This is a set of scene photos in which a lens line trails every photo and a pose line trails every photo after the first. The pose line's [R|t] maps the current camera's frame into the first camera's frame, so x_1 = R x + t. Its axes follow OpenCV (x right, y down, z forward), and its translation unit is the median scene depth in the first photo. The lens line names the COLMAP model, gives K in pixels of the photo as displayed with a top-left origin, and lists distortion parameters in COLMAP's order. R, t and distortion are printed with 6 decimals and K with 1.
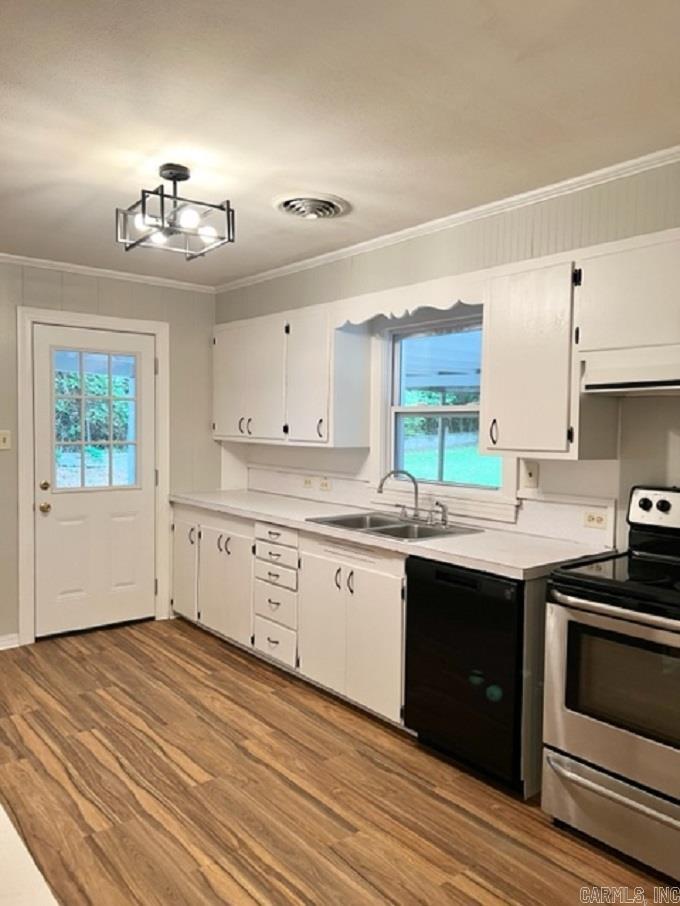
lens RADIAL K [[690.2, 0, 344.4], [0, 690.2, 456.2], [0, 0, 1]] dist [0.103132, -0.114928]
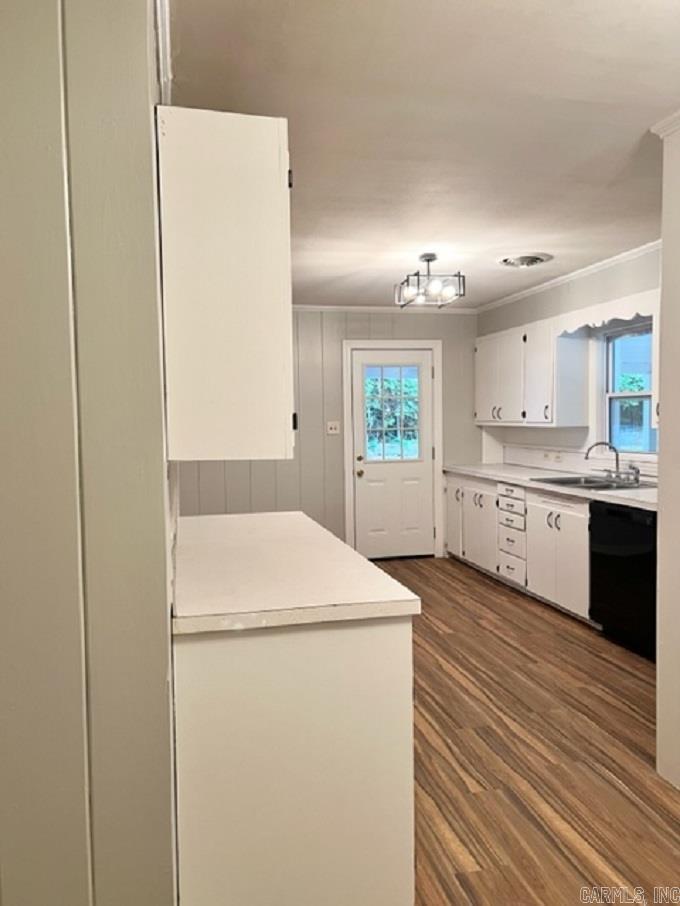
lens RADIAL K [[690.2, 0, 344.4], [0, 690.2, 456.2], [0, 0, 1]] dist [0.103132, -0.114928]
pose [[0.904686, -0.006782, -0.426025, 0.198971], [0.011816, 0.999888, 0.009175, 0.028416], [0.425915, -0.013335, 0.904665, -0.406491]]
